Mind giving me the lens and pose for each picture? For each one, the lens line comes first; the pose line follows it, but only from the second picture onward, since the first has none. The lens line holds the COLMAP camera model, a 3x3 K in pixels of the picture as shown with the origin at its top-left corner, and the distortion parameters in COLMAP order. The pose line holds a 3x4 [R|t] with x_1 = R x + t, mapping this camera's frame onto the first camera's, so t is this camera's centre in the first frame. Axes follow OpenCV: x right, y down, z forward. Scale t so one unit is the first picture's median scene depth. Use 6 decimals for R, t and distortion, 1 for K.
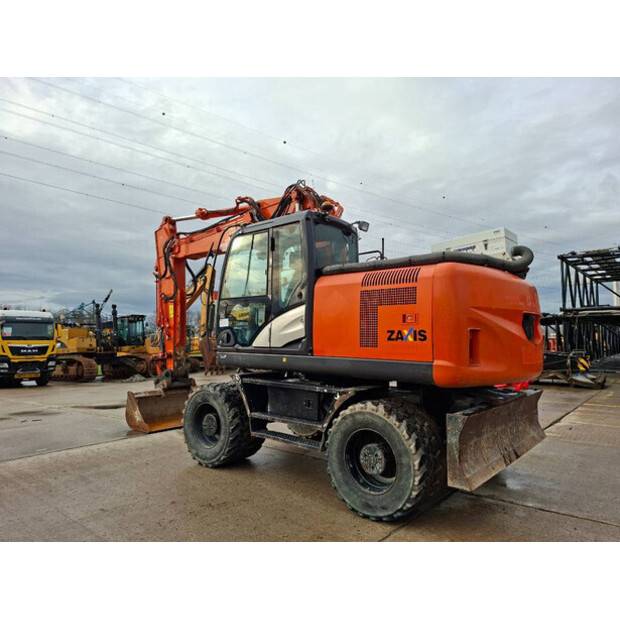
lens RADIAL K [[443.2, 0, 311.3], [0, 443.2, 322.2], [0, 0, 1]] dist [0.022218, -0.002013]
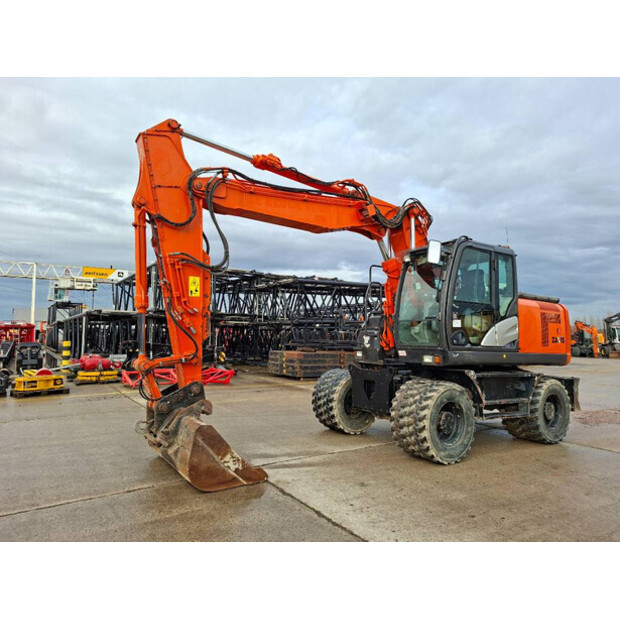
lens RADIAL K [[443.2, 0, 311.3], [0, 443.2, 322.2], [0, 0, 1]] dist [0.022218, -0.002013]
pose [[0.273683, 0.044359, 0.960796, -1.322943], [-0.057867, 0.997886, -0.029588, 0.049874], [-0.960078, -0.047500, 0.275672, 1.044349]]
